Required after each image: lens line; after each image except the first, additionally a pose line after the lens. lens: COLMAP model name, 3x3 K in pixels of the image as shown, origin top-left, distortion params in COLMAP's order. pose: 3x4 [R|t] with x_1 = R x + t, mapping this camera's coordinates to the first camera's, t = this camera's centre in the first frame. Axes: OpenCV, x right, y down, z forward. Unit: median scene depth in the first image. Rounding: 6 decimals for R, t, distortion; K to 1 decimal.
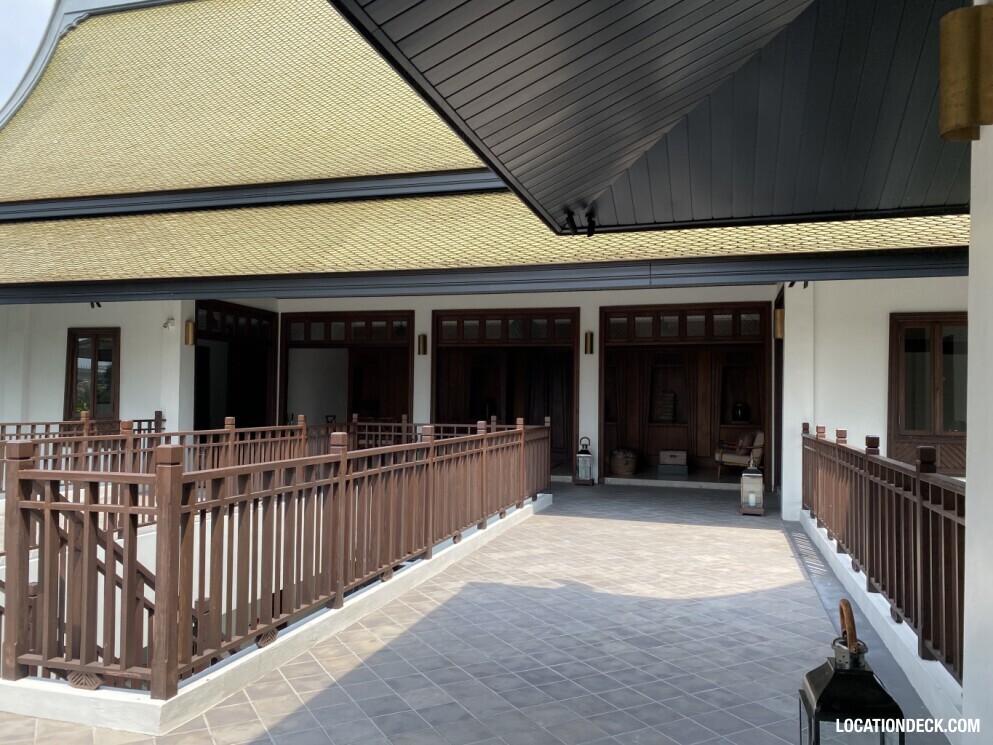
lens RADIAL K [[749.7, 0, 496.5], [0, 749.7, 372.5], [0, 0, 1]] dist [0.071258, -0.097332]
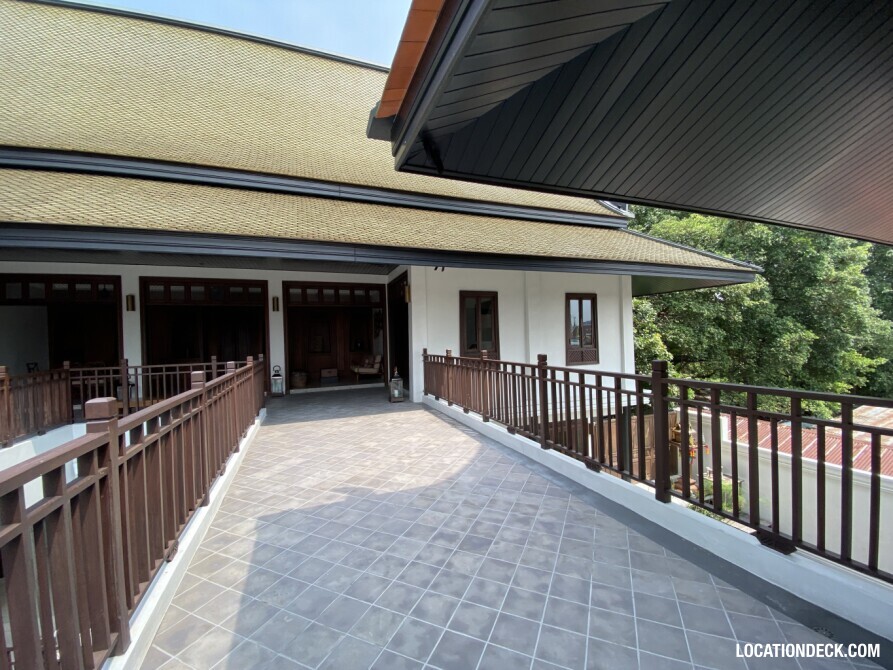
lens RADIAL K [[361.3, 0, 444.3], [0, 361.3, 339.8], [0, 0, 1]] dist [0.017904, -0.019679]
pose [[0.793785, -0.037861, 0.607019, -0.115766], [0.014598, 0.998959, 0.043218, 0.012596], [-0.608023, -0.025445, 0.793512, 0.407707]]
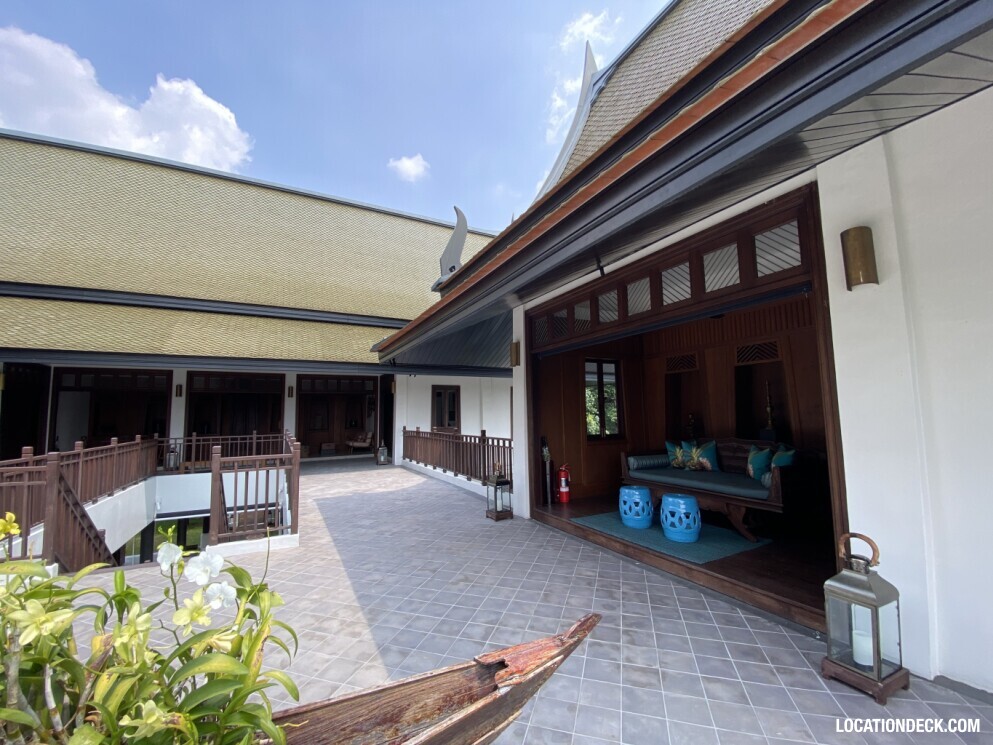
lens RADIAL K [[401.8, 0, 494.1], [0, 401.8, 377.8], [0, 0, 1]] dist [0.017904, -0.019679]
pose [[0.717112, 0.036292, 0.696013, -0.482879], [0.002986, 0.998474, -0.055139, -0.031966], [-0.696952, 0.041620, 0.715909, -0.300309]]
